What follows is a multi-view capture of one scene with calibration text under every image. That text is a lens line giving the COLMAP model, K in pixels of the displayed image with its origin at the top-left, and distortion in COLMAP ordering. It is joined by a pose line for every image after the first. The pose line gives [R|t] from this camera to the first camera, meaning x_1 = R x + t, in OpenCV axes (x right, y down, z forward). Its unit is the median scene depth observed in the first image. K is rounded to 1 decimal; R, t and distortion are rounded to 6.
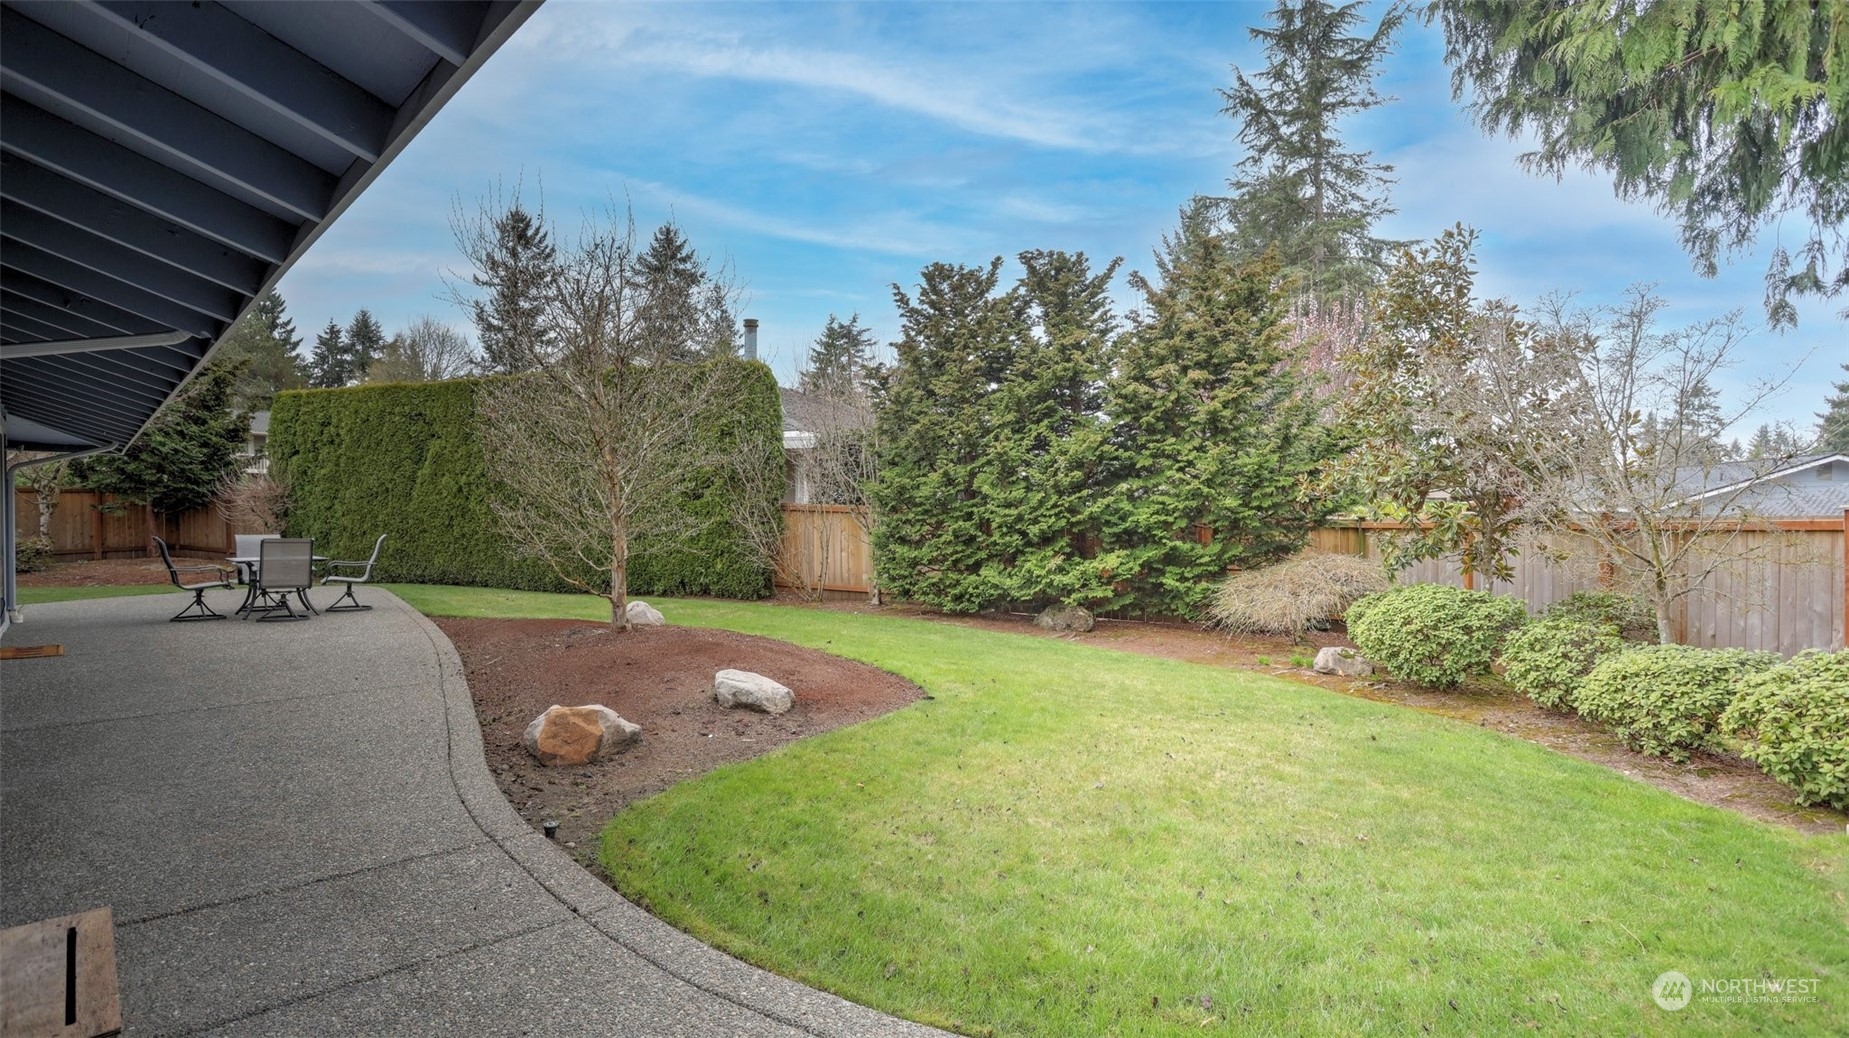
lens RADIAL K [[899.3, 0, 913.2], [0, 899.3, 521.3], [0, 0, 1]] dist [-0.047556, 0.010862]
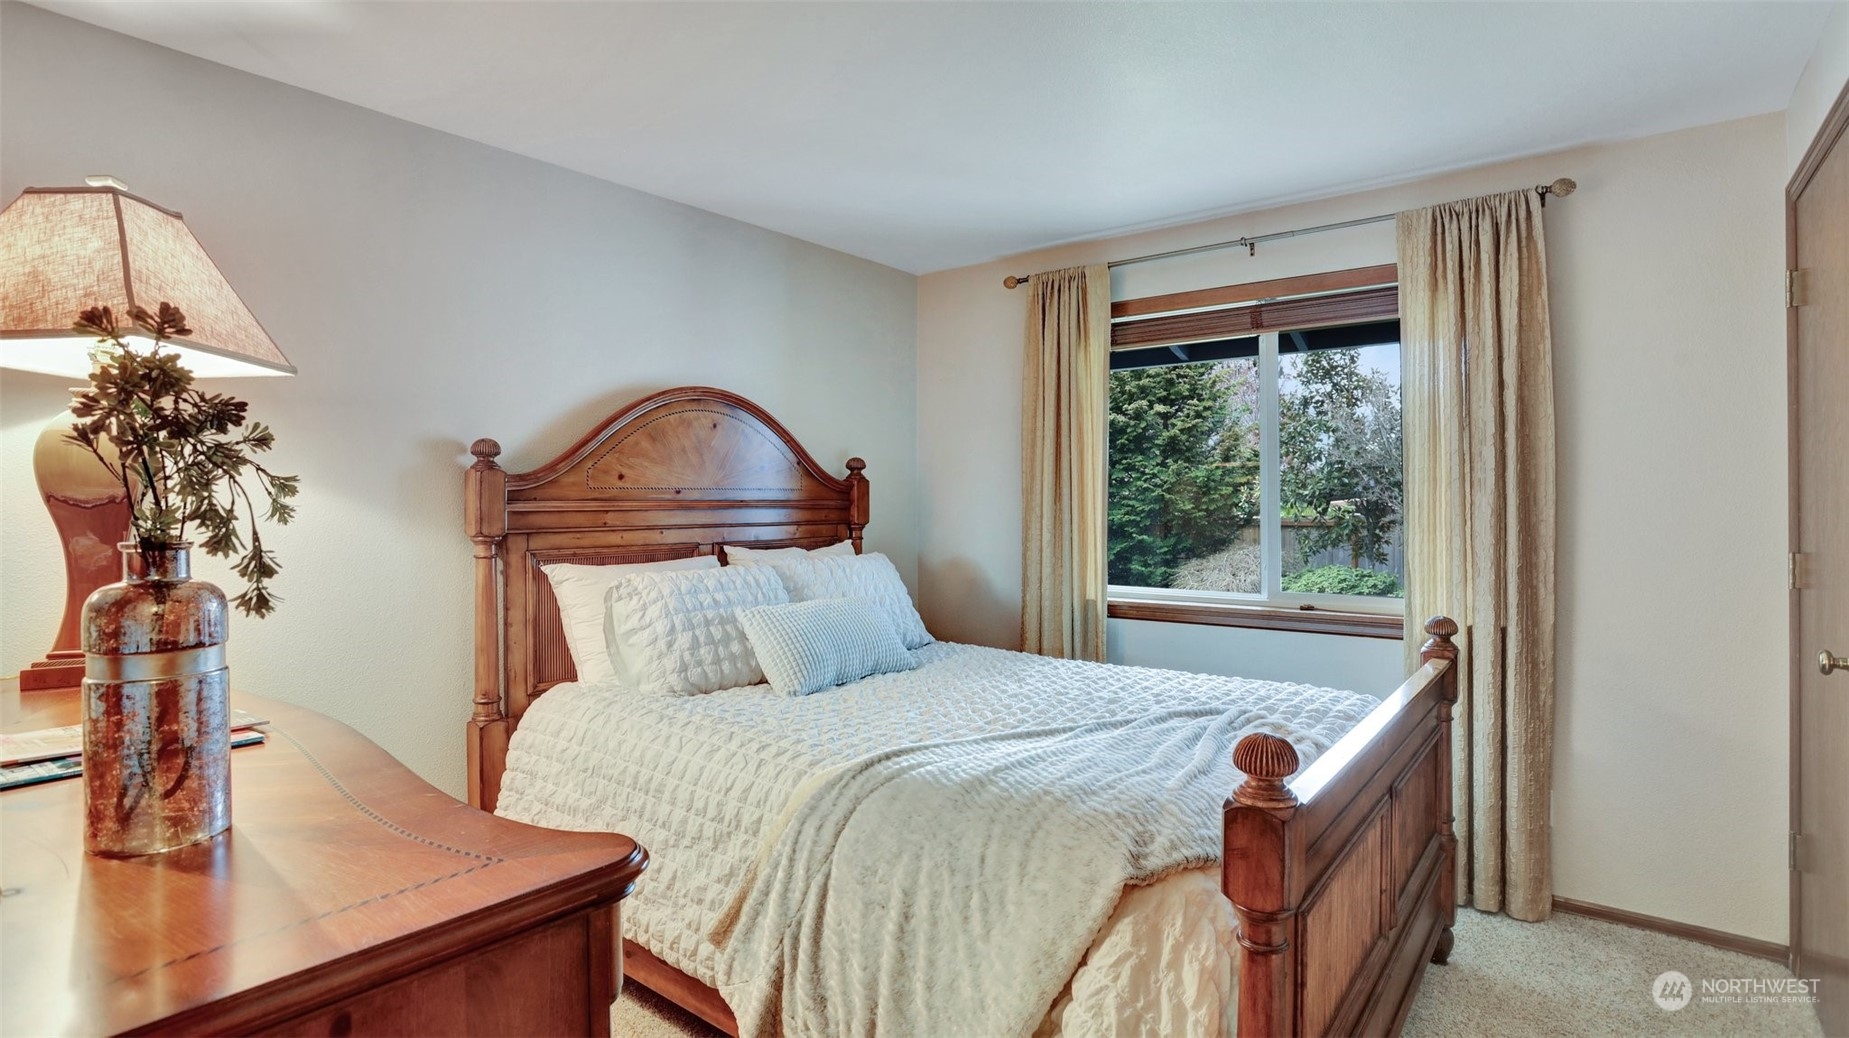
lens RADIAL K [[899.3, 0, 933.5], [0, 899.3, 504.6], [0, 0, 1]] dist [-0.047556, 0.010862]
pose [[0.991455, 0.002005, 0.130431, -0.183930], [-0.000537, 0.999936, -0.011286, -0.008217], [-0.130446, 0.011119, 0.991393, -0.257149]]
